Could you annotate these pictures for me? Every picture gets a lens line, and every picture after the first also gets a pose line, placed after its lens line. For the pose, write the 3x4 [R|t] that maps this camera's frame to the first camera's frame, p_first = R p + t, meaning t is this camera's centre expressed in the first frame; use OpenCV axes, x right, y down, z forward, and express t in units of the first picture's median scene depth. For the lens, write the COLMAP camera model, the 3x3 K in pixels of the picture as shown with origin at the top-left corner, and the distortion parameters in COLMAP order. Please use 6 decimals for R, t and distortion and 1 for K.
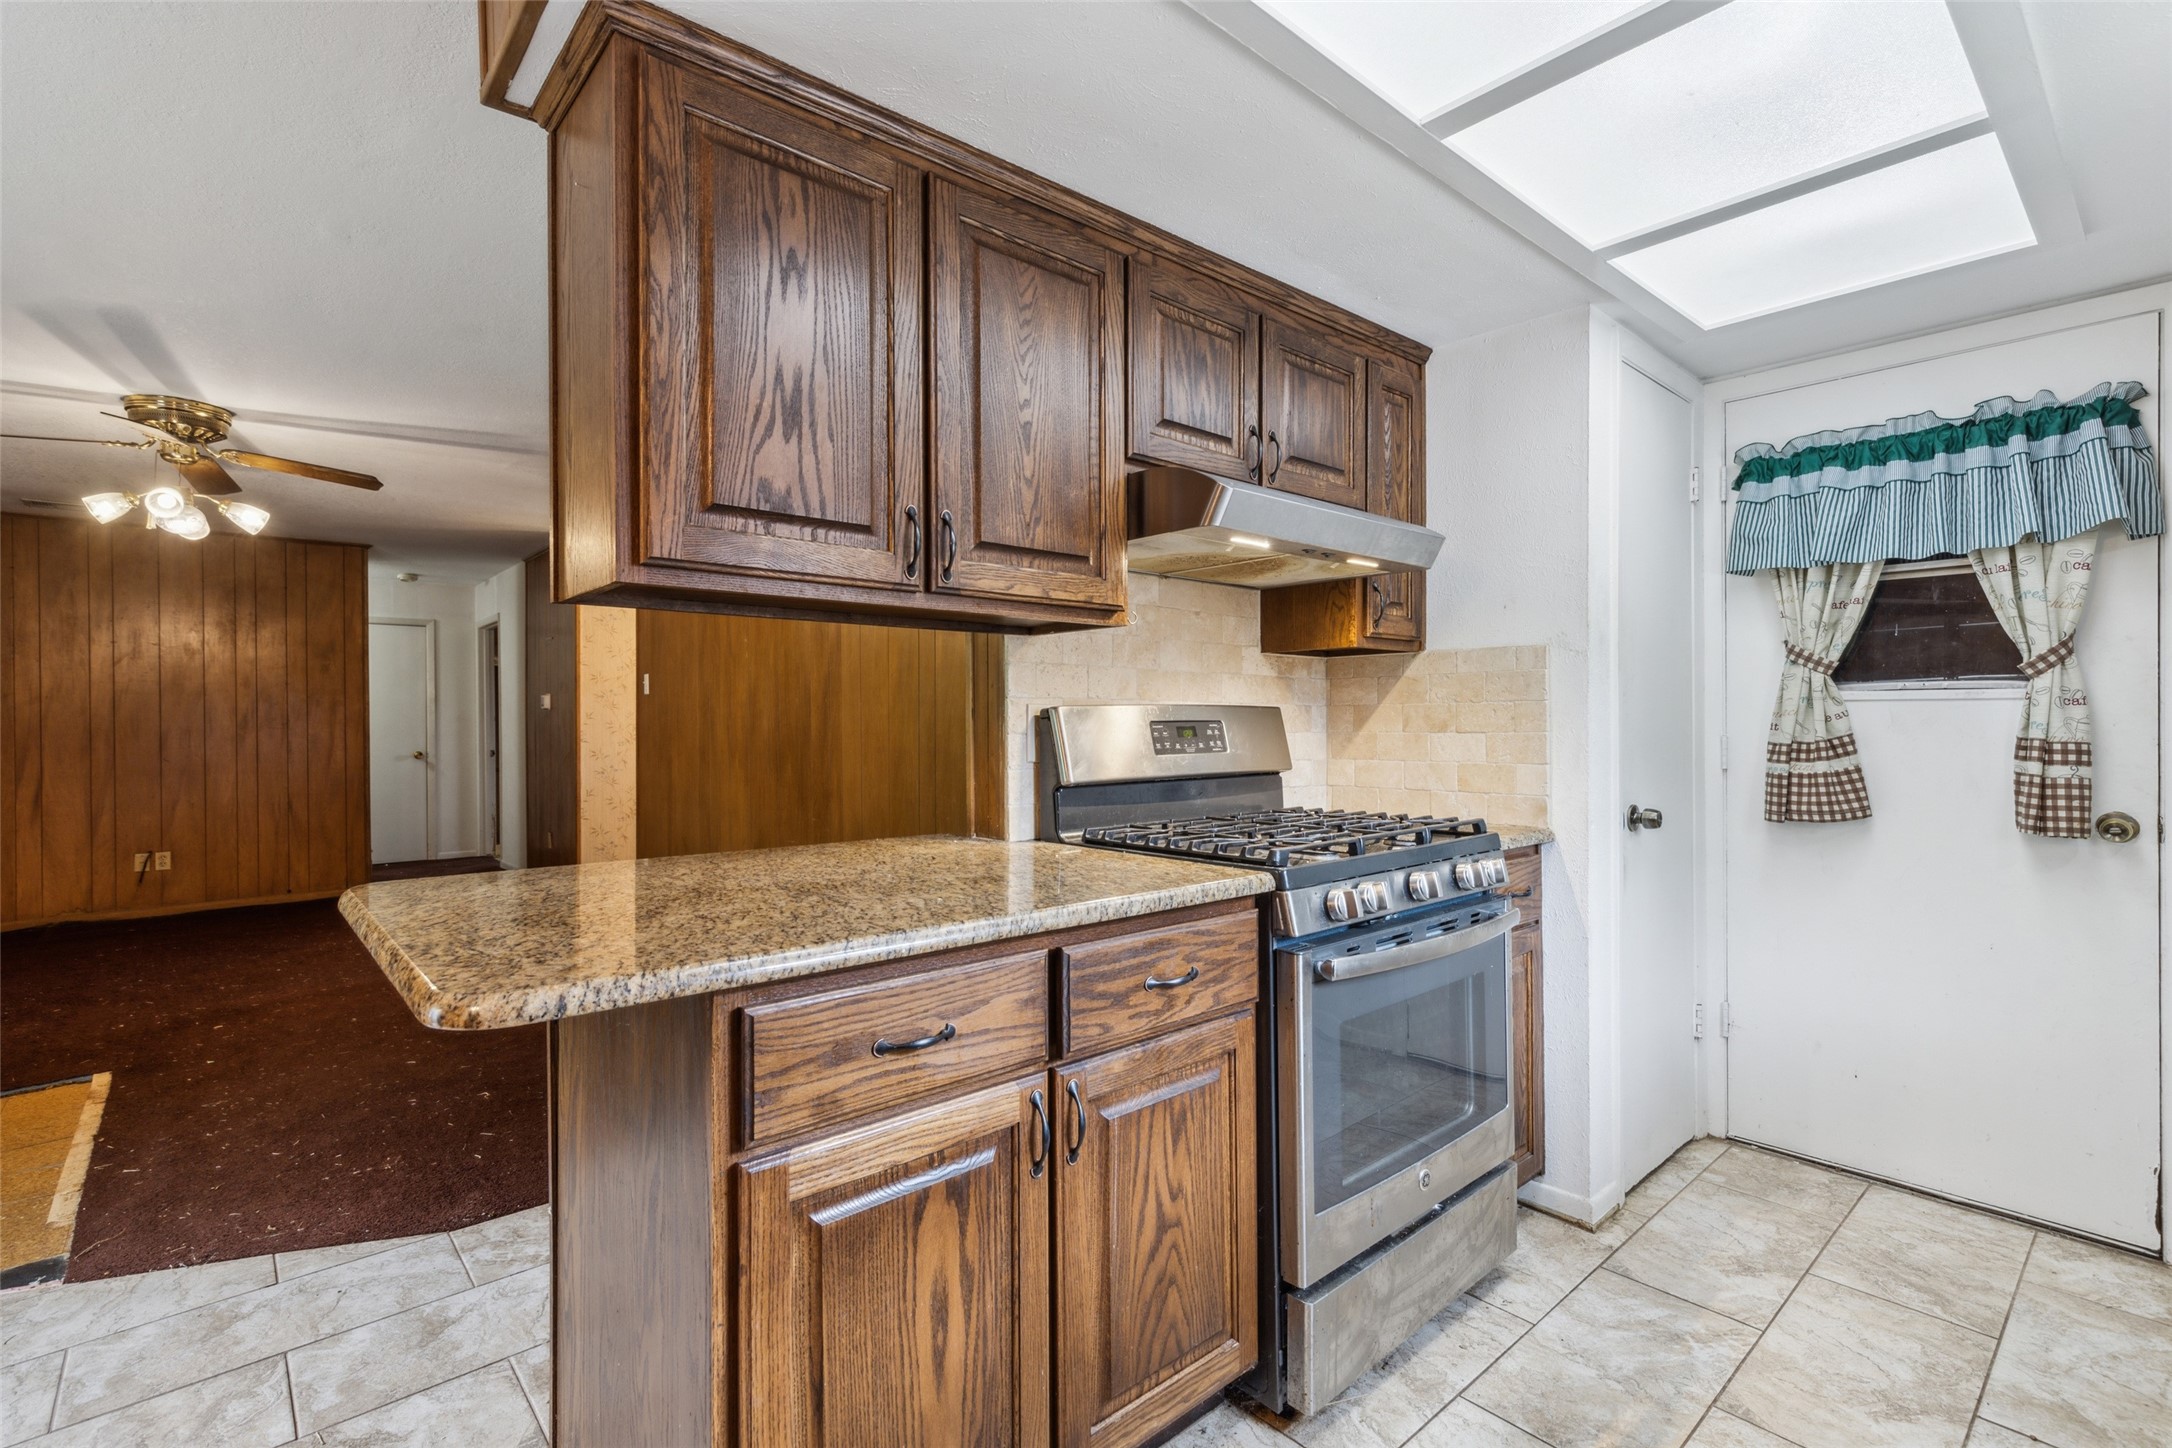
lens RADIAL K [[998.6, 0, 1087.2], [0, 998.6, 722.2], [0, 0, 1]] dist [0.007206, 0.000088]
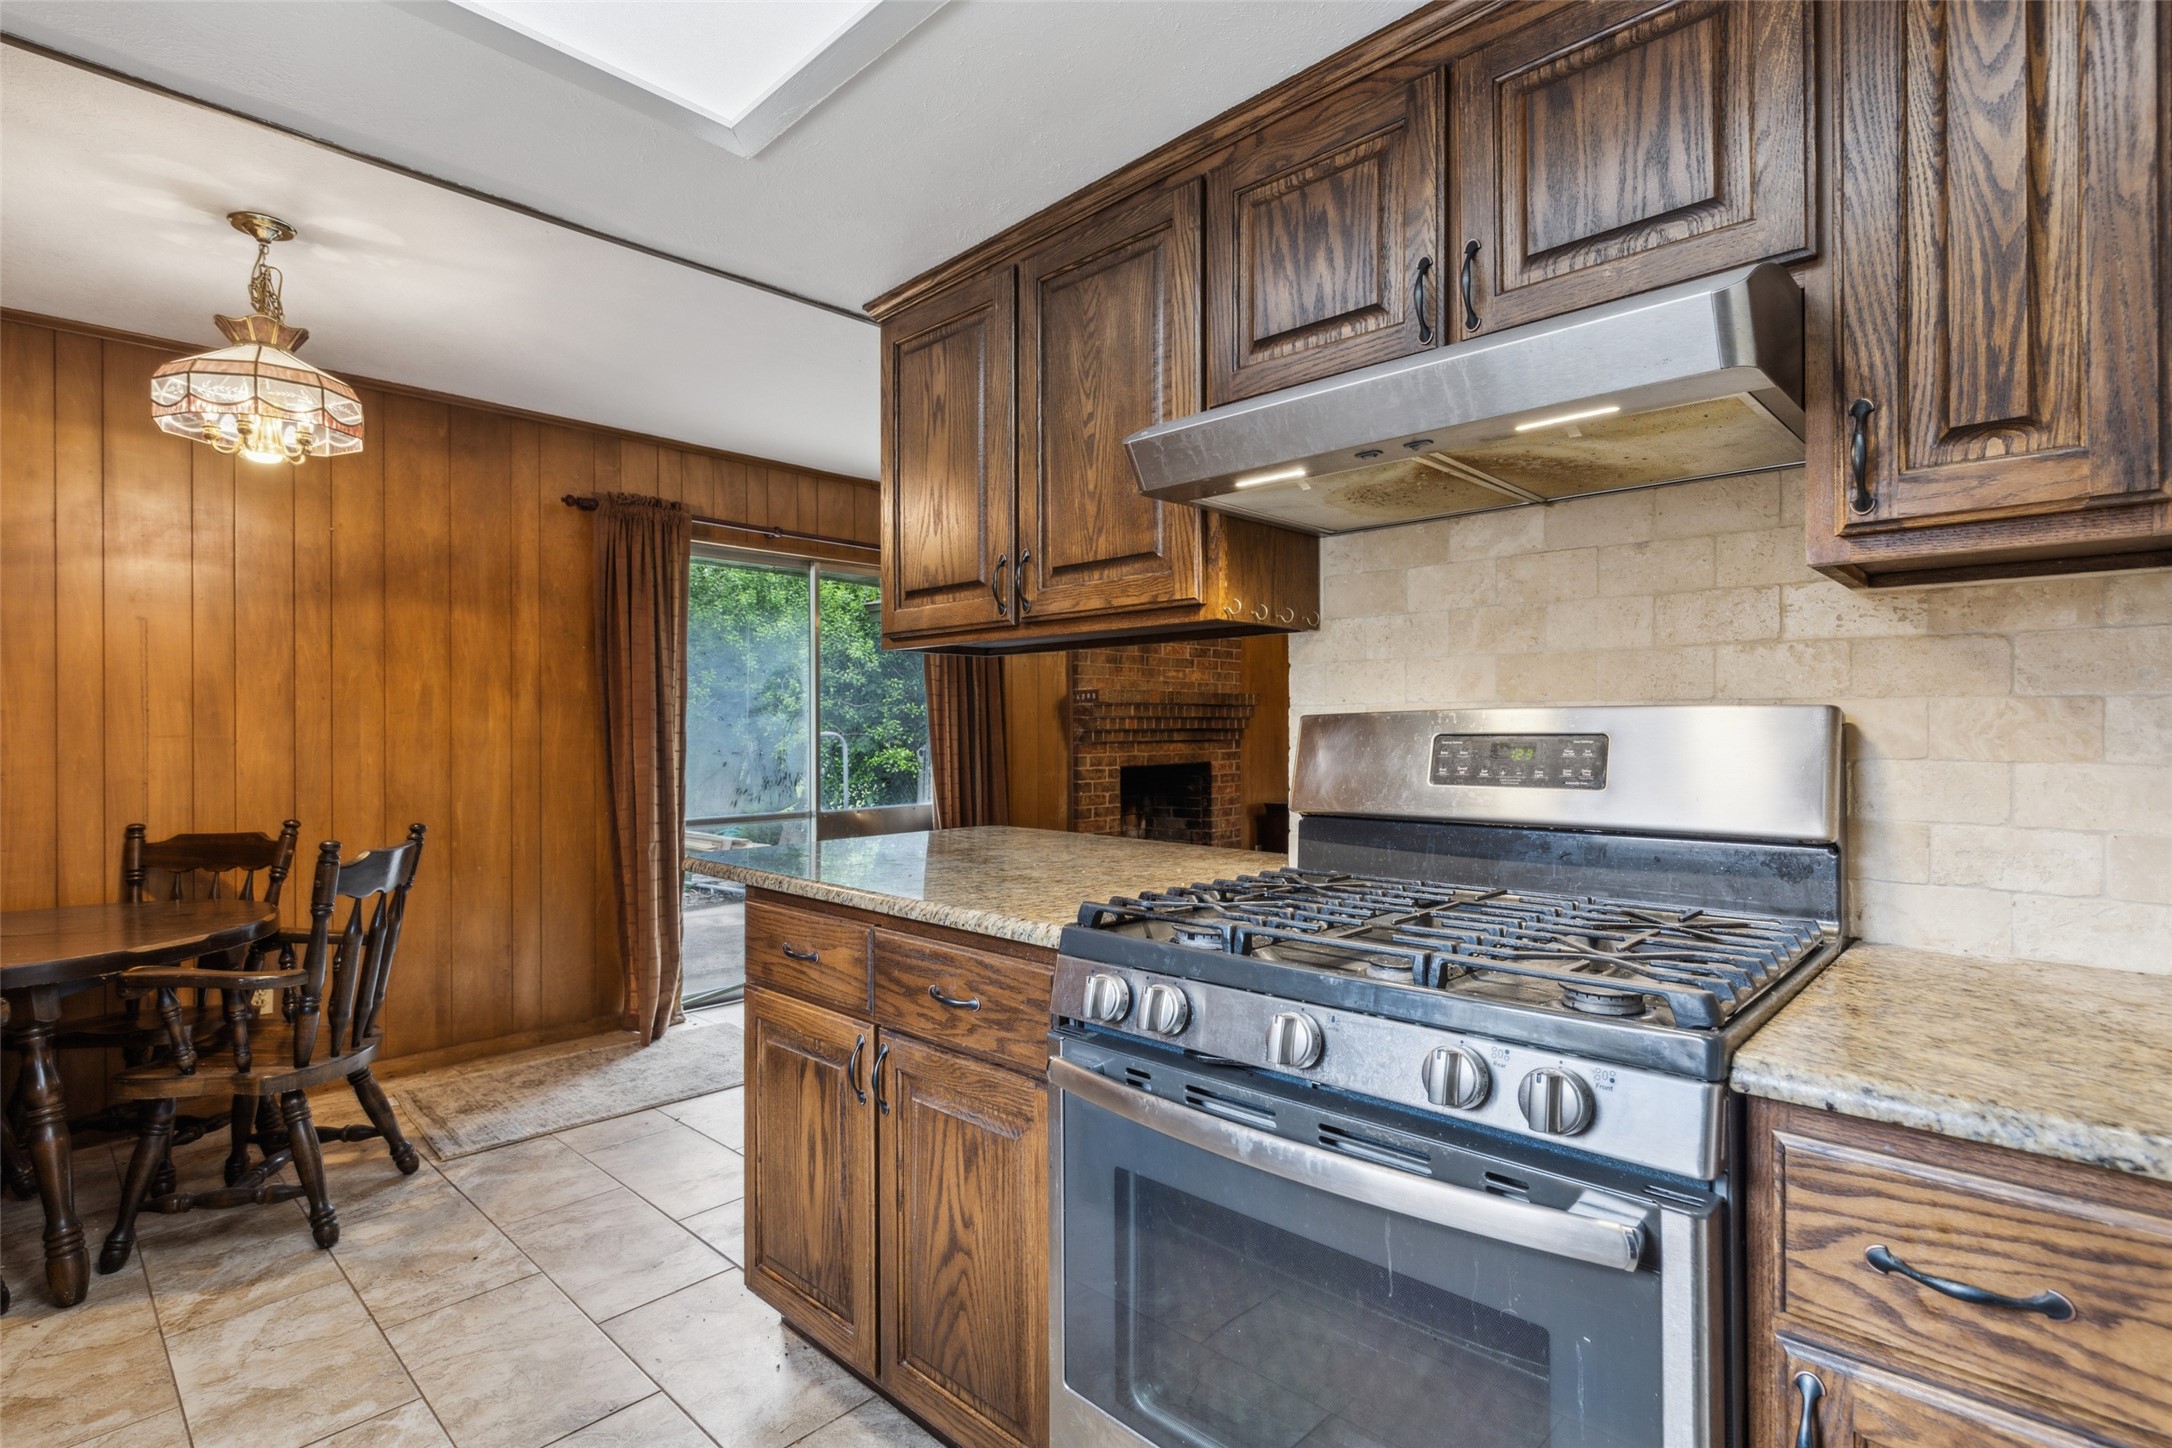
lens RADIAL K [[1038.7, 0, 1086.2], [0, 1038.7, 722.5], [0, 0, 1]] dist [-0.004446, 0.000894]
pose [[0.080842, -0.001851, -0.996725, 0.706044], [0.006256, 0.999980, -0.001349, -0.008861], [0.996707, -0.006126, 0.080852, 0.661198]]
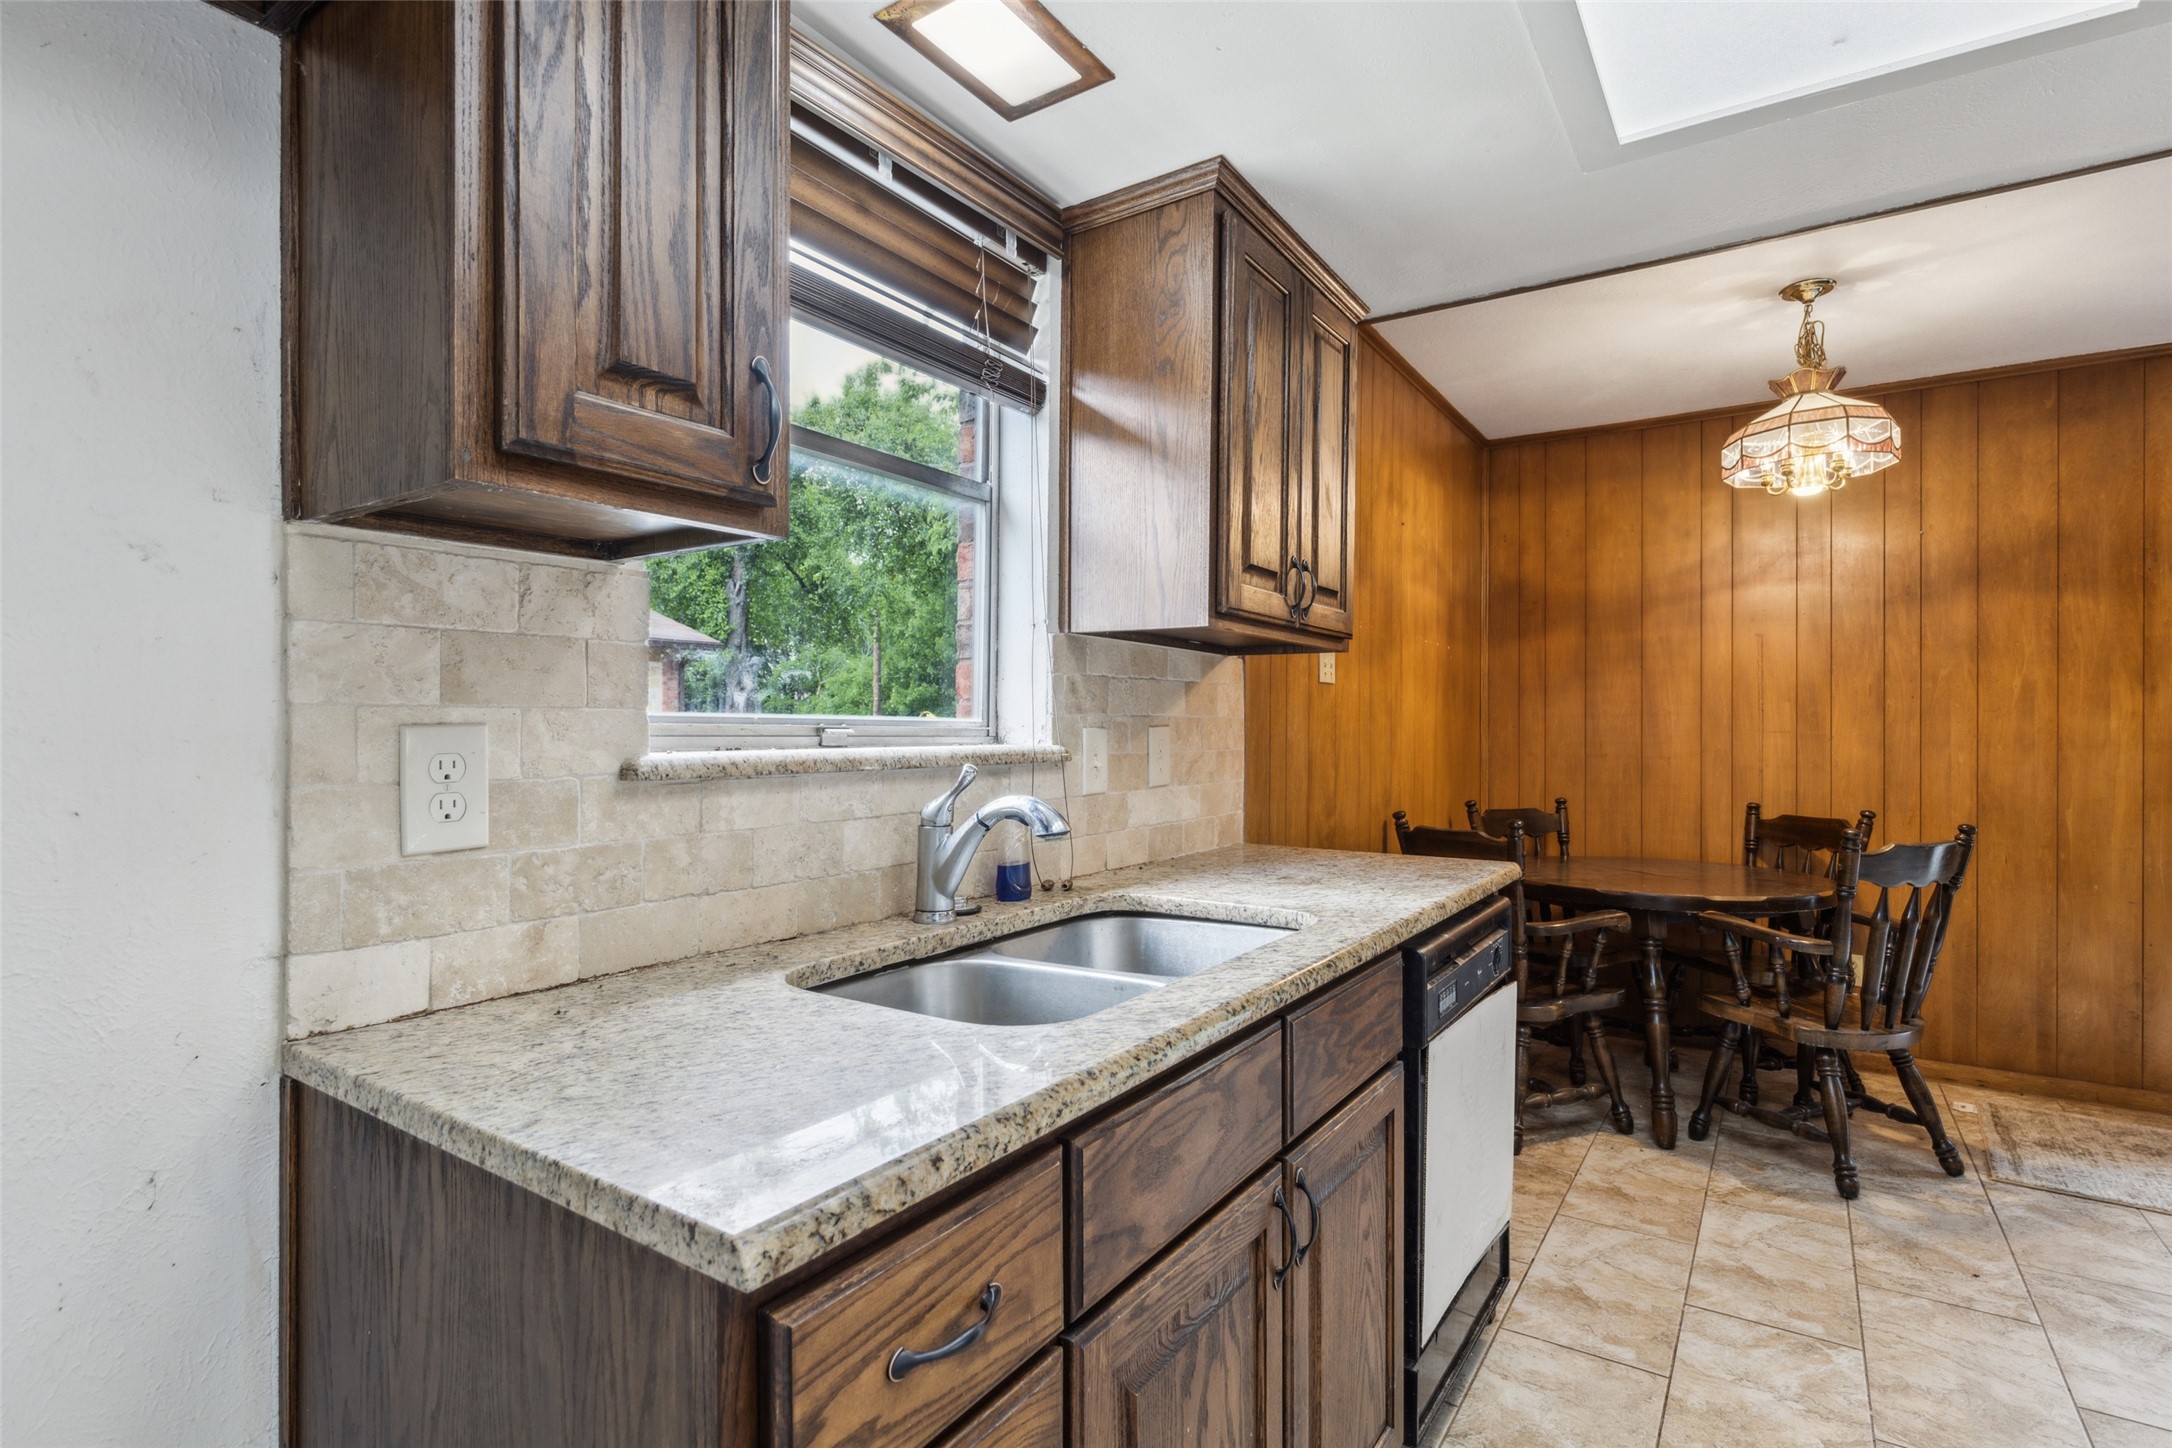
lens RADIAL K [[1038.7, 0, 1096.7], [0, 1038.7, 723.5], [0, 0, 1]] dist [-0.004446, 0.000894]
pose [[-0.967955, -0.001286, -0.251120, 0.697937], [-0.000920, 0.999998, -0.001577, -0.009823], [0.251122, -0.001296, -0.967955, 0.878780]]
